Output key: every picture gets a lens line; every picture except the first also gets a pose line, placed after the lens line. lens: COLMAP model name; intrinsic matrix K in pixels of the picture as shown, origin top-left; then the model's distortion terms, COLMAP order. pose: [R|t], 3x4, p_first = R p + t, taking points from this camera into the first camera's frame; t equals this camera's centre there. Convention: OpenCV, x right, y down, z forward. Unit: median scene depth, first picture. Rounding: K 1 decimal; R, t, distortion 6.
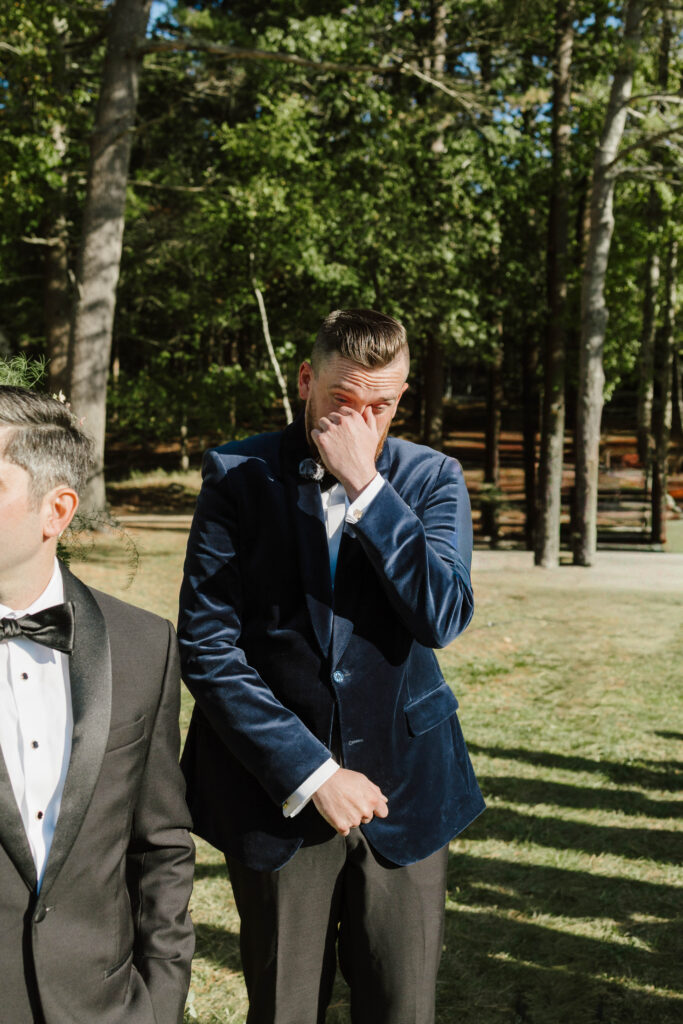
lens RADIAL K [[1307.2, 0, 341.5], [0, 1307.2, 512.0], [0, 0, 1]] dist [0.025307, 0.043101]
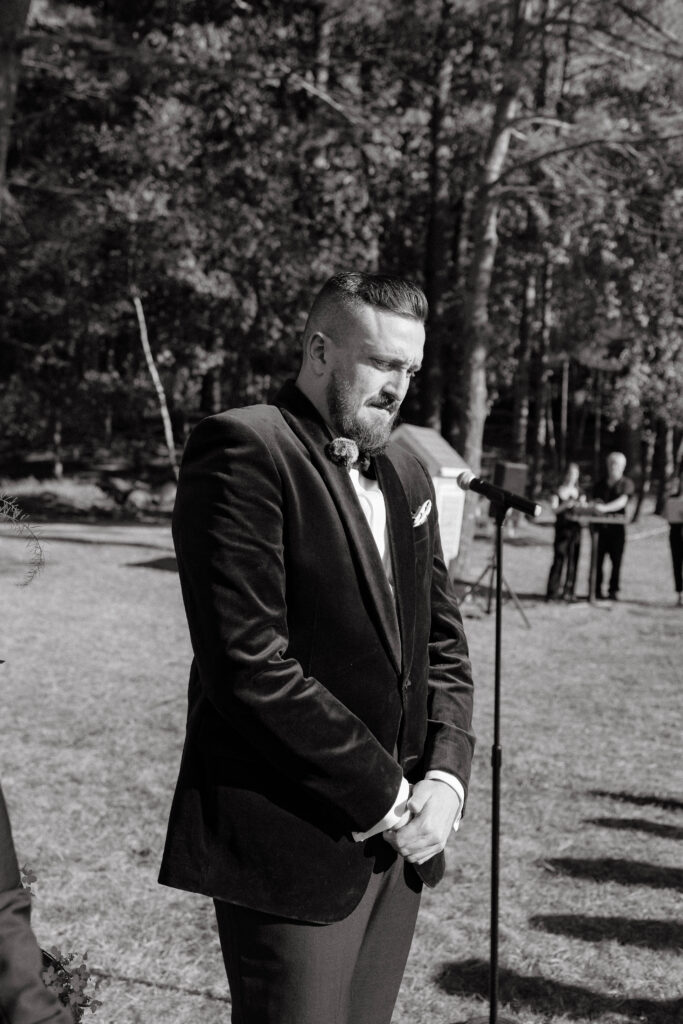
lens RADIAL K [[1168.6, 0, 336.1], [0, 1168.6, 508.1], [0, 0, 1]] dist [0.019091, -0.013190]
pose [[0.989244, 0.010897, 0.145866, -0.042760], [-0.006215, 0.999452, -0.032517, 0.016464], [-0.146141, 0.031261, 0.988770, 0.117369]]
